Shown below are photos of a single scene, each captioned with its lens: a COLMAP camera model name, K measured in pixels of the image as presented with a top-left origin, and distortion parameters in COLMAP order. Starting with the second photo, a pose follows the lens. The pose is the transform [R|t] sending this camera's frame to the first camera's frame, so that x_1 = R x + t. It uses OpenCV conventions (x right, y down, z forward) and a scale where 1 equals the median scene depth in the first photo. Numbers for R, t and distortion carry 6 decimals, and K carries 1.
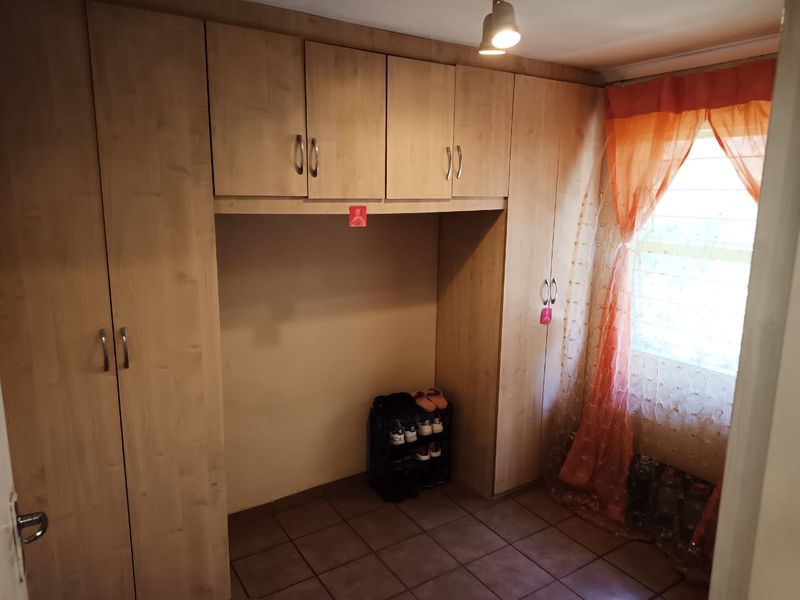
lens RADIAL K [[549.0, 0, 401.1], [0, 549.0, 297.0], [0, 0, 1]] dist [0.051377, -0.060842]
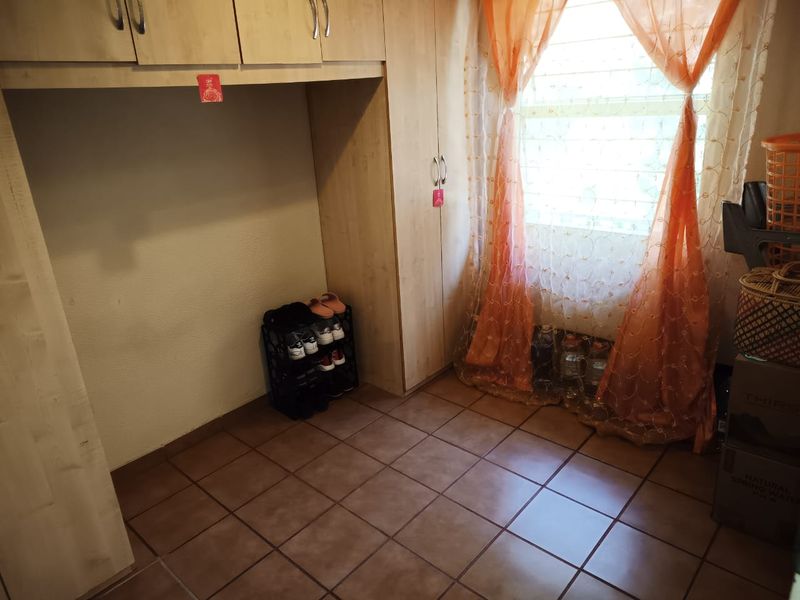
lens RADIAL K [[549.0, 0, 401.1], [0, 549.0, 297.0], [0, 0, 1]] dist [0.051377, -0.060842]
pose [[0.963562, -0.152169, 0.219984, -0.031086], [0.115377, 0.978417, 0.171429, 0.036585], [-0.241323, -0.139802, 0.960322, 0.115341]]
